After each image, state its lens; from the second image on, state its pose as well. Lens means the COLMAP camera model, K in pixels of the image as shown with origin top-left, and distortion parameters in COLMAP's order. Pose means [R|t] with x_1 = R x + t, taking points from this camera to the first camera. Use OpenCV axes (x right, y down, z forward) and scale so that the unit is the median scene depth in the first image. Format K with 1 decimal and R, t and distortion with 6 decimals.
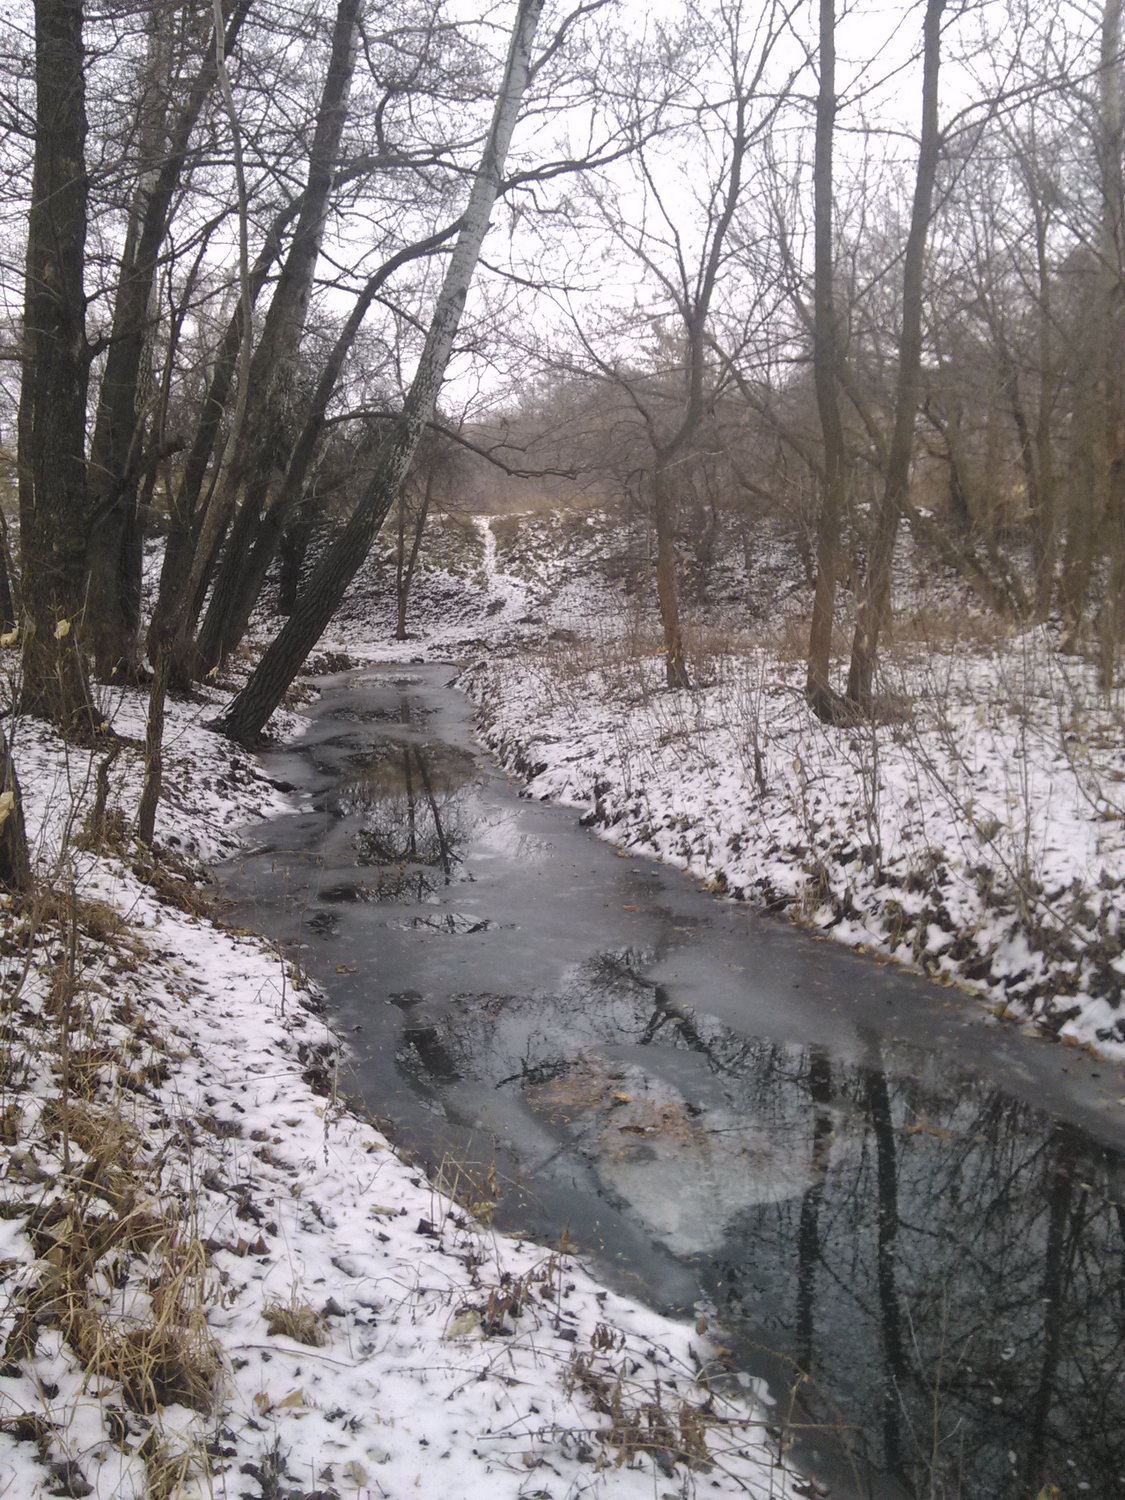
lens RADIAL K [[1218.9, 0, 562.1], [0, 1218.9, 749.7], [0, 0, 1]] dist [-0.008012, -0.004343]
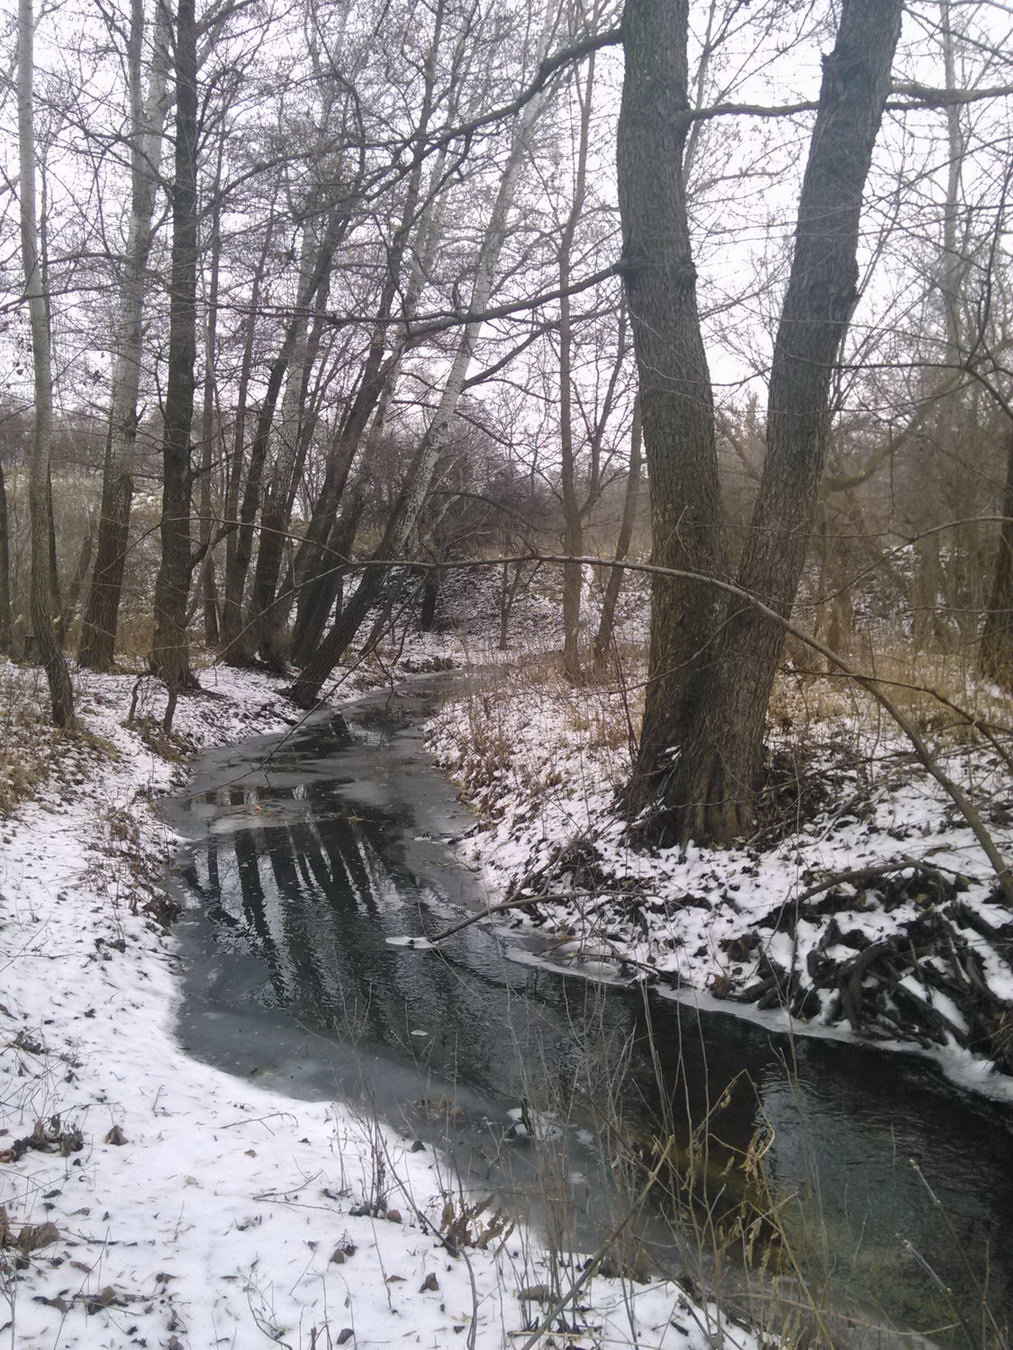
lens RADIAL K [[1097.0, 0, 506.8], [0, 1097.0, 674.4], [0, 0, 1]] dist [-0.008012, -0.004343]
pose [[0.969491, 0.017045, -0.244535, 0.501034], [-0.036001, 0.996663, -0.073257, 0.074236], [0.242470, 0.079826, 0.966869, -0.482193]]
